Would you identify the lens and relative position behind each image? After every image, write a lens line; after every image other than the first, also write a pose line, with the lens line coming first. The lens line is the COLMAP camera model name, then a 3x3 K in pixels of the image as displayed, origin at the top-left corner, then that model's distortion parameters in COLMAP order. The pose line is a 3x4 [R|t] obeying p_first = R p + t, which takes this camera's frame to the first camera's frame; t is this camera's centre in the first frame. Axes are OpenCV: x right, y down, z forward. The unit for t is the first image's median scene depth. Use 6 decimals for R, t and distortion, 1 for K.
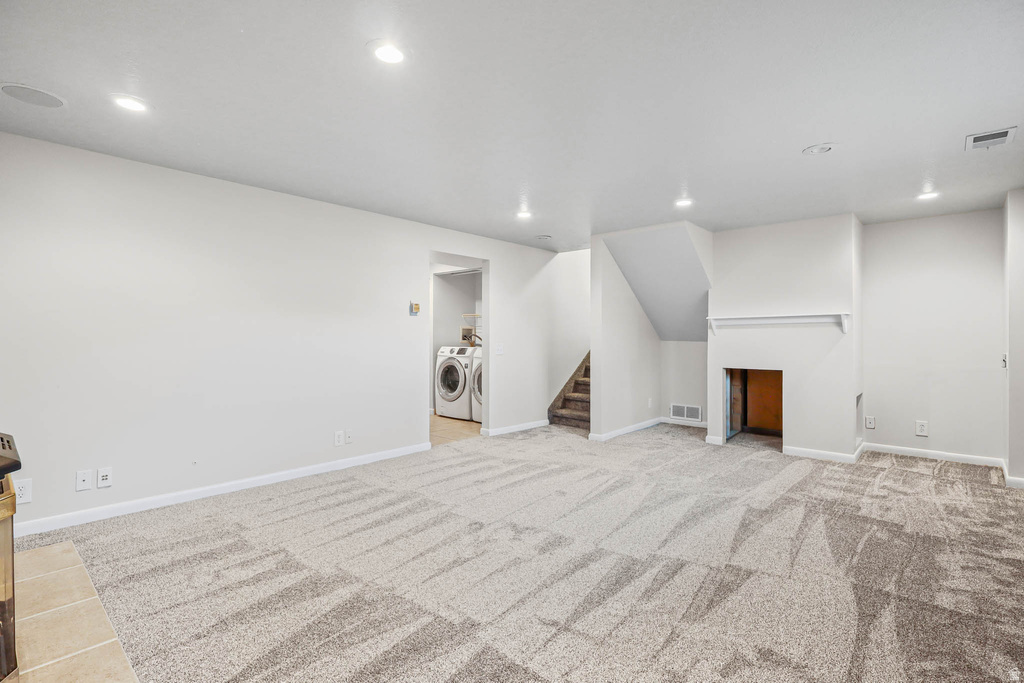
lens RADIAL K [[476.3, 0, 512.5], [0, 476.3, 338.9], [0, 0, 1]] dist [-0.004089, 0.000596]
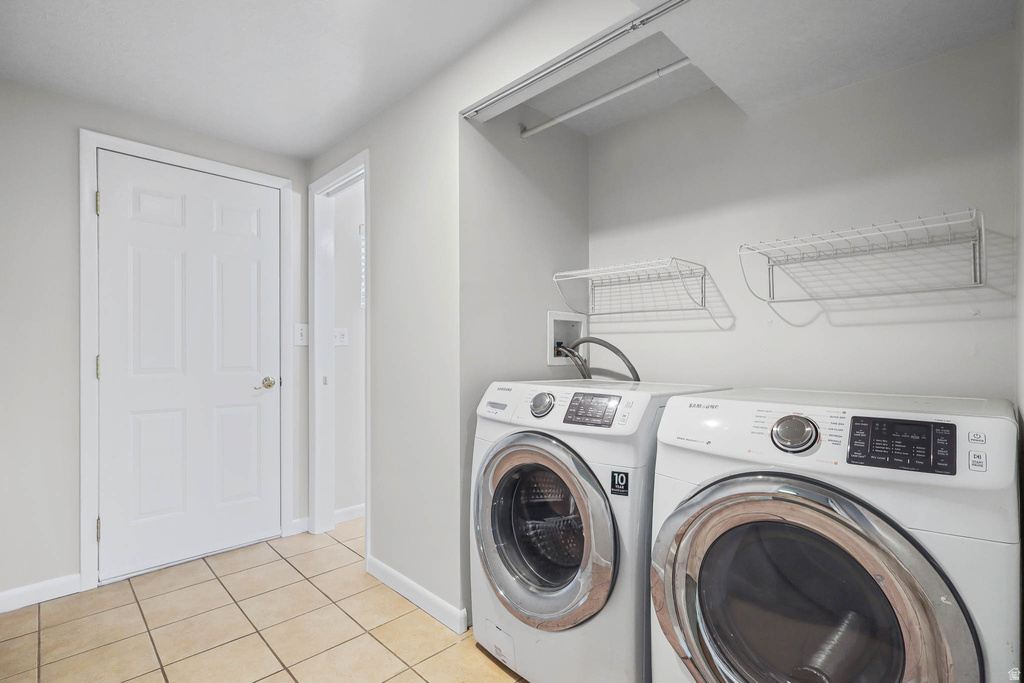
lens RADIAL K [[476.3, 0, 511.3], [0, 476.3, 346.9], [0, 0, 1]] dist [-0.004089, 0.000596]
pose [[0.998706, -0.006278, -0.050476, -0.127135], [0.005775, 0.999932, -0.010108, -0.001037], [0.050536, 0.009803, 0.998674, 0.749521]]
